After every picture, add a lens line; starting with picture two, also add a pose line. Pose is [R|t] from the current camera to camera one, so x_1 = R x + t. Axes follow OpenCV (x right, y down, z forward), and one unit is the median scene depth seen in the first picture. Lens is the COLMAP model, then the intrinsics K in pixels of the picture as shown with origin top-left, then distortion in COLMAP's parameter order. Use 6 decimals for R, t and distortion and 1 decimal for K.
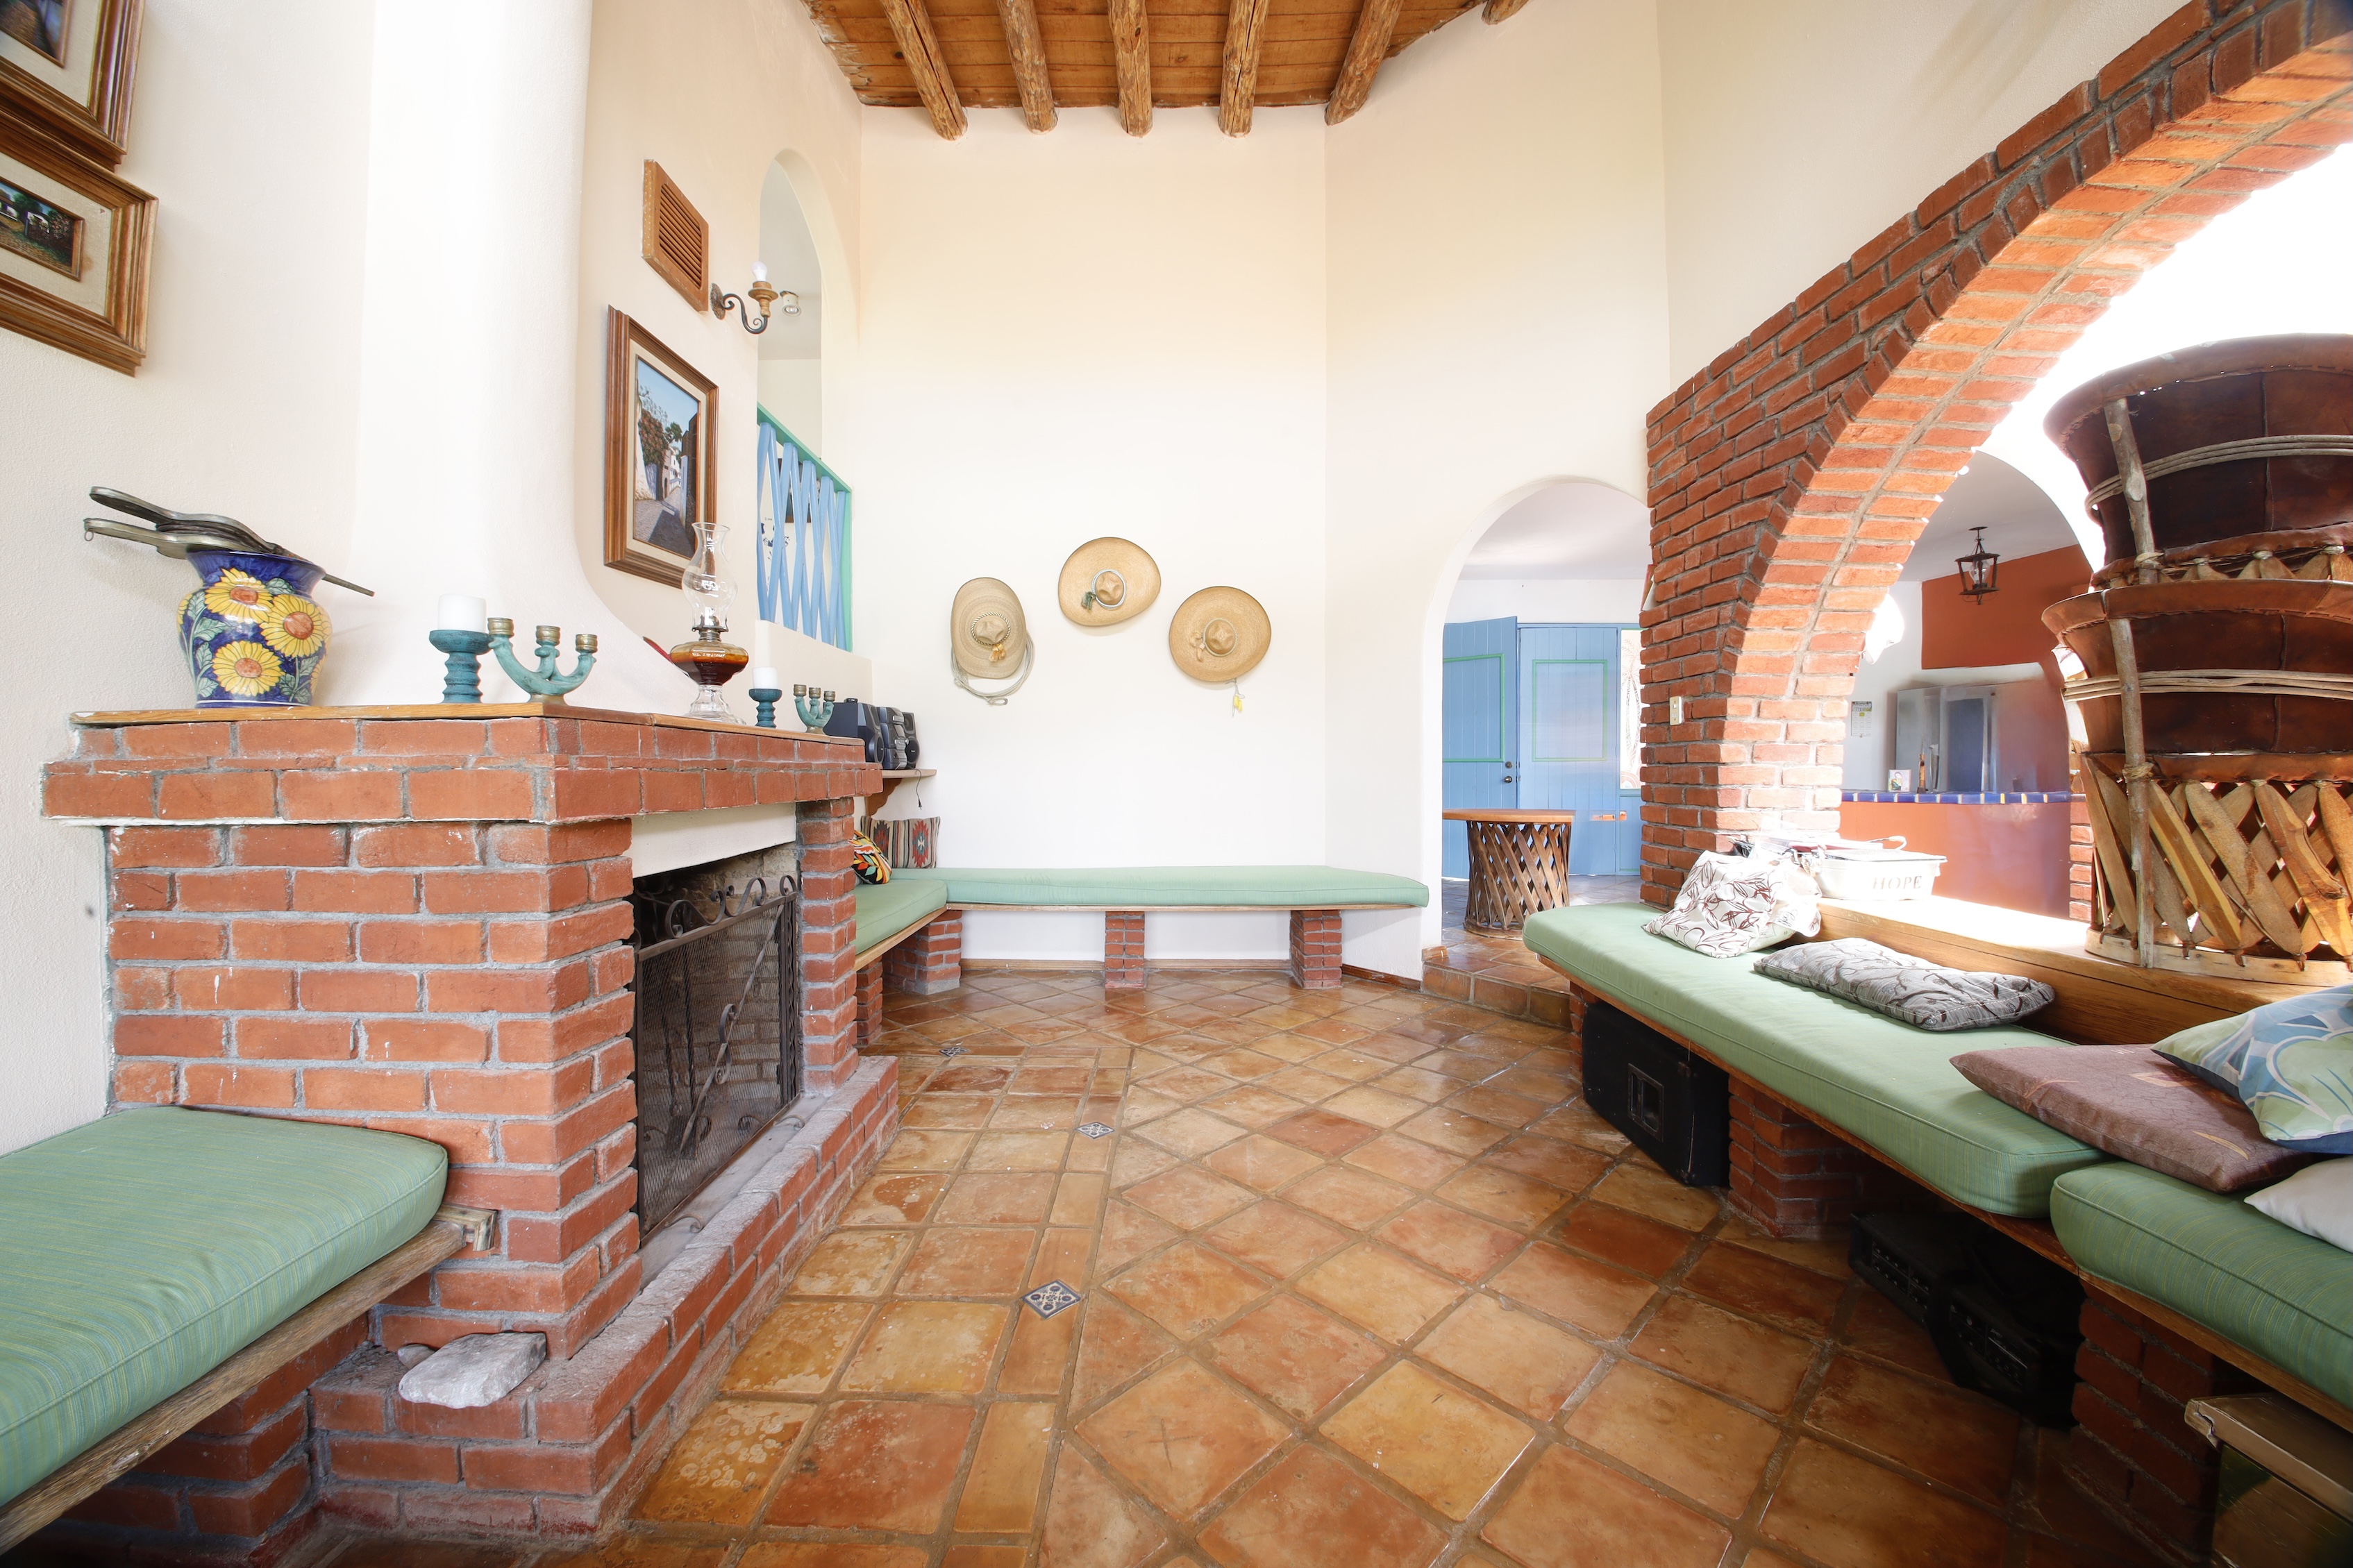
lens RADIAL K [[870.1, 0, 1176.5], [0, 870.1, 784.0], [0, 0, 1]] dist [-0.033496, -0.001325]
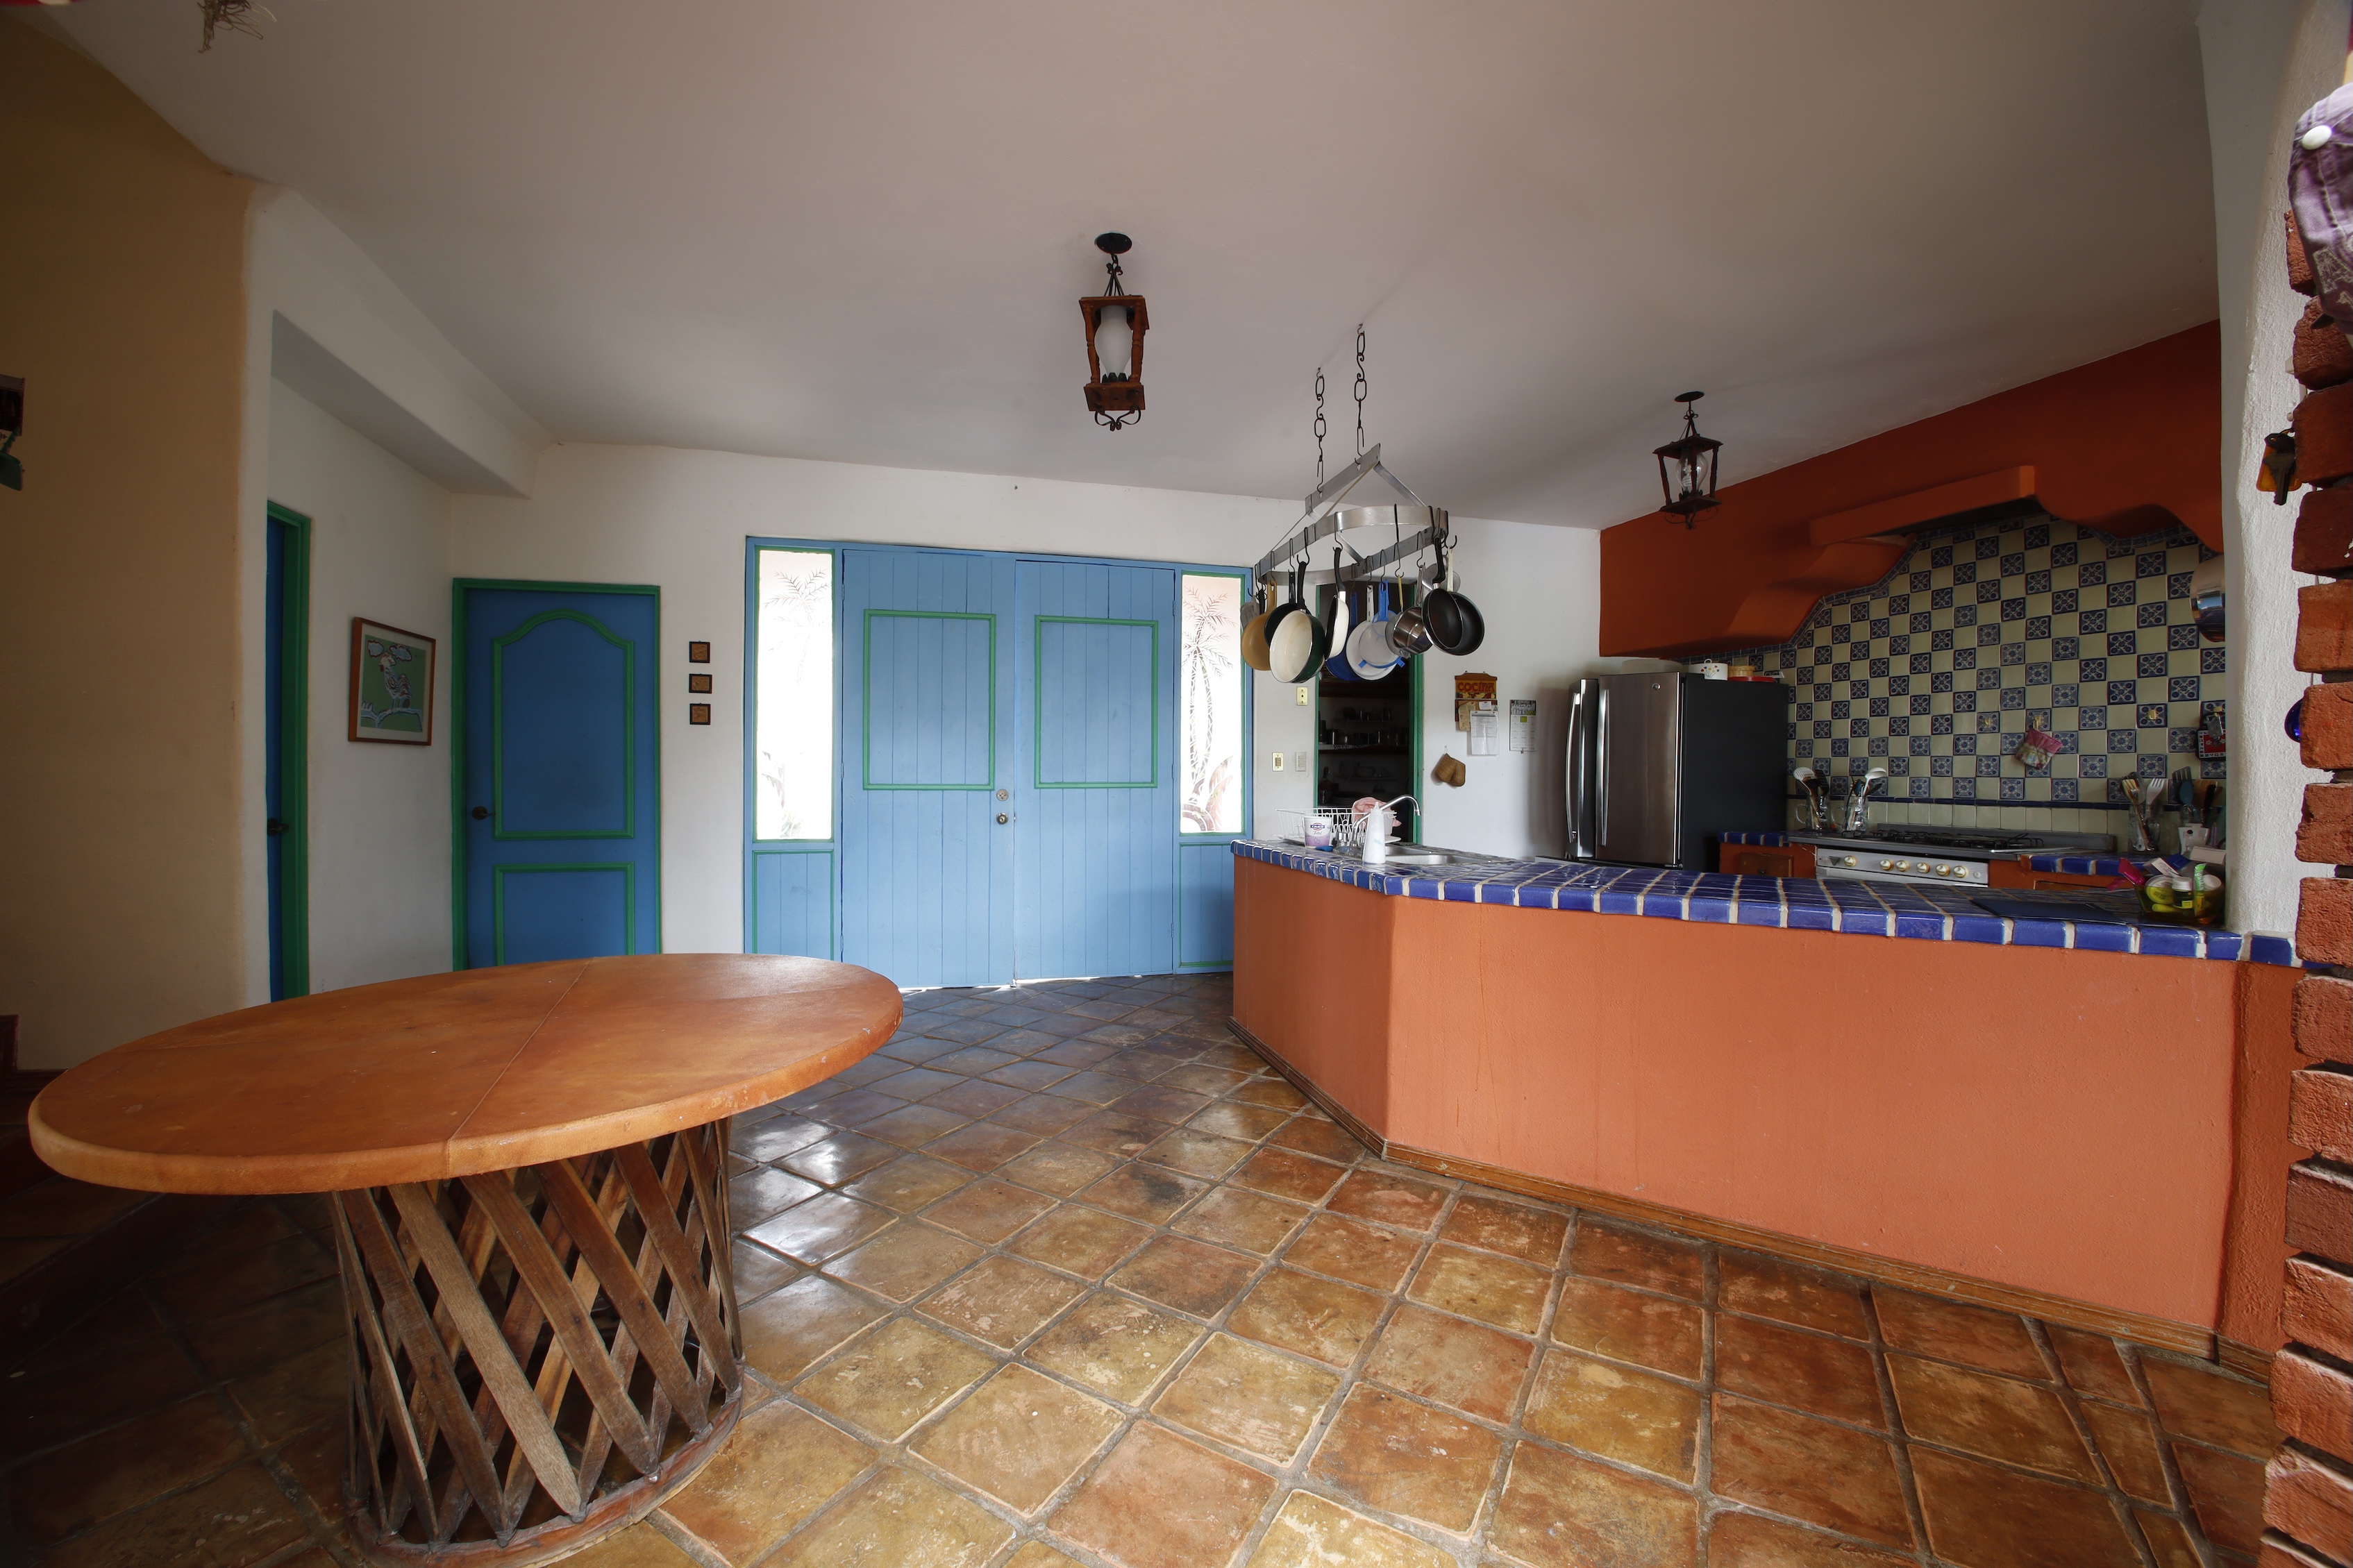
lens RADIAL K [[870.1, 0, 1176.5], [0, 870.1, 784.0], [0, 0, 1]] dist [-0.033496, -0.001325]
pose [[0.963164, 0.003978, 0.268886, 0.362164], [-0.003197, 0.999989, -0.003343, -0.027409], [-0.268897, 0.002360, 0.963166, 0.418286]]
